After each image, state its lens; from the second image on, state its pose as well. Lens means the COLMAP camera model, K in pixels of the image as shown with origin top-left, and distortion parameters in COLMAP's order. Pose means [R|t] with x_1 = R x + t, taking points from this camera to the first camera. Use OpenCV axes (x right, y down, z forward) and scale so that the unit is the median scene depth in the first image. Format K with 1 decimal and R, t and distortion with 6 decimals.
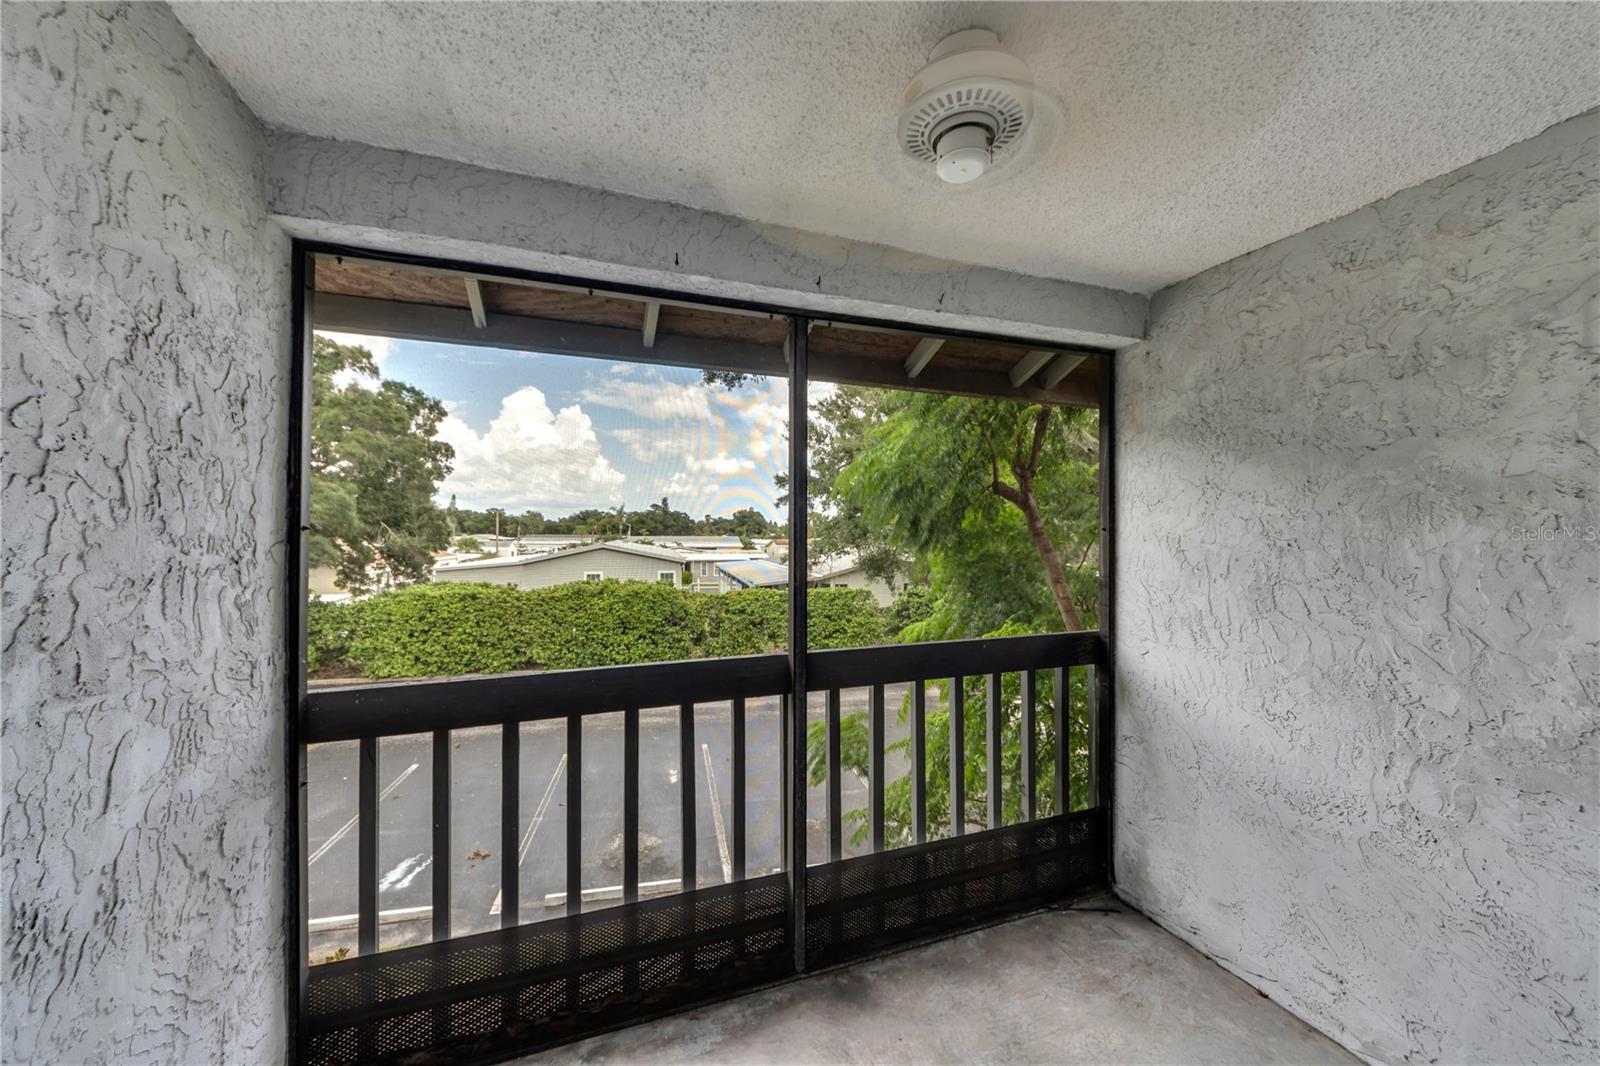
lens RADIAL K [[587.4, 0, 791.9], [0, 587.4, 533.7], [0, 0, 1]] dist [0.000658, 0.000095]
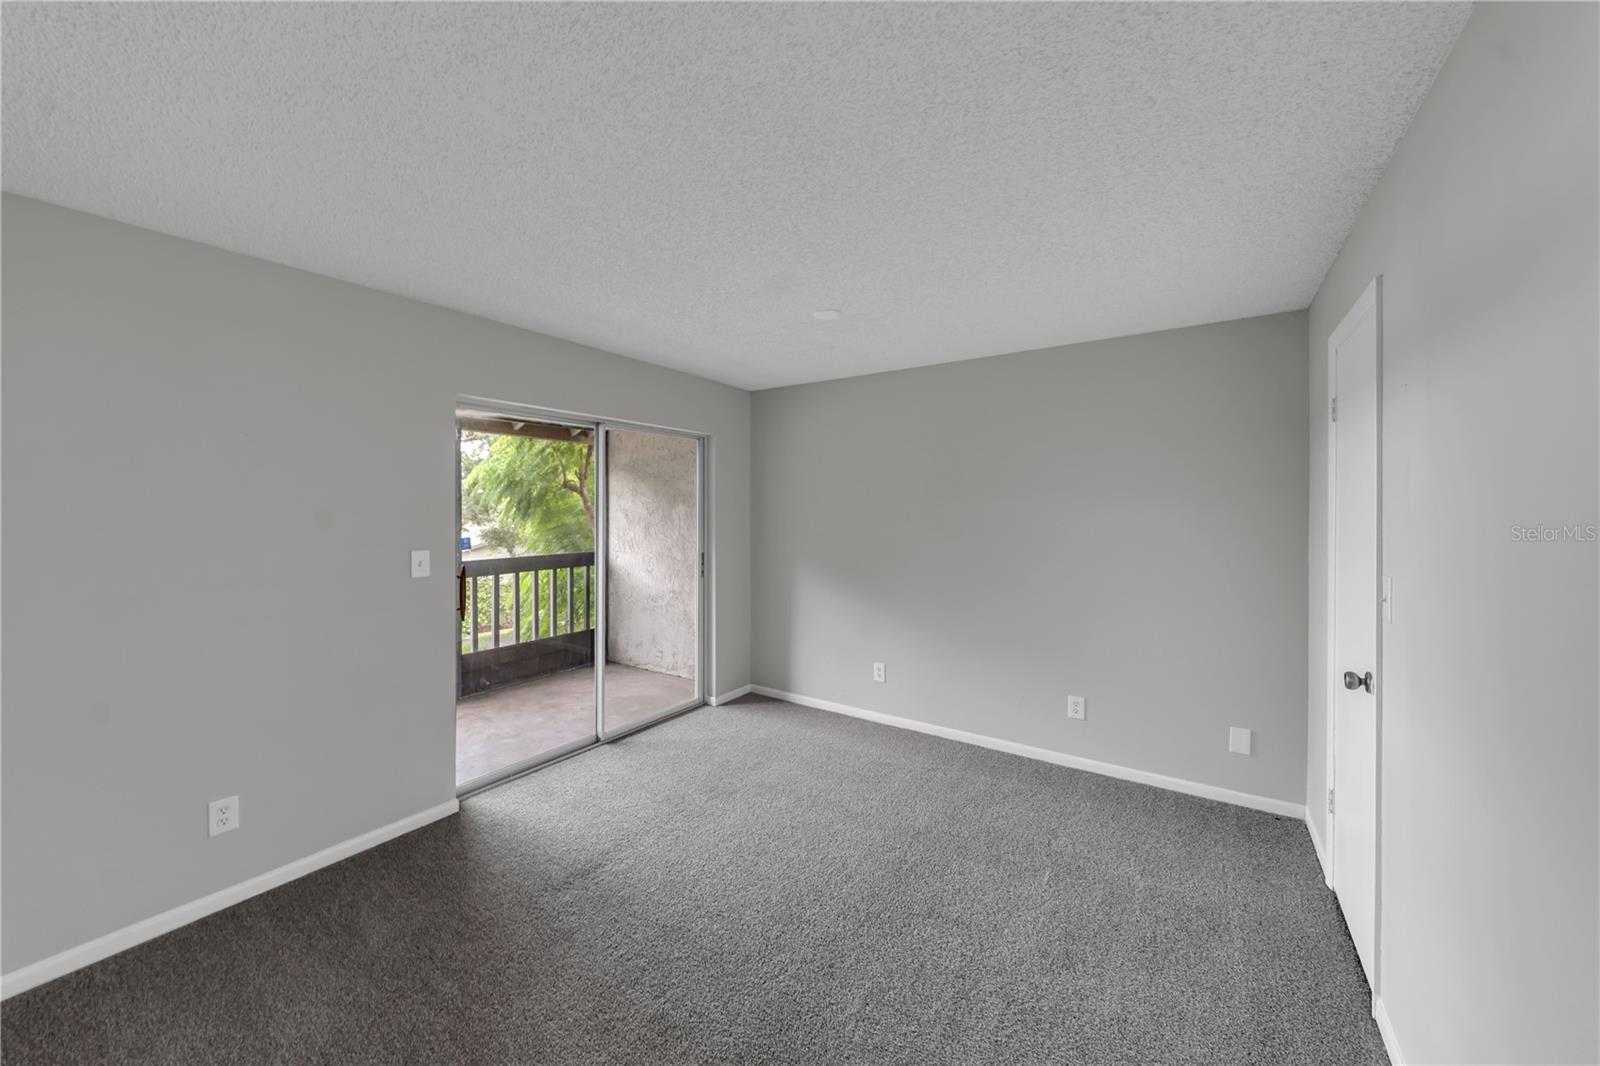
lens RADIAL K [[587.4, 0, 791.9], [0, 587.4, 533.7], [0, 0, 1]] dist [0.000658, 0.000095]
pose [[0.813099, -0.009621, 0.582046, -0.249540], [-0.007516, 0.999607, 0.027024, 0.036504], [-0.582077, -0.026348, 0.812706, -1.525994]]
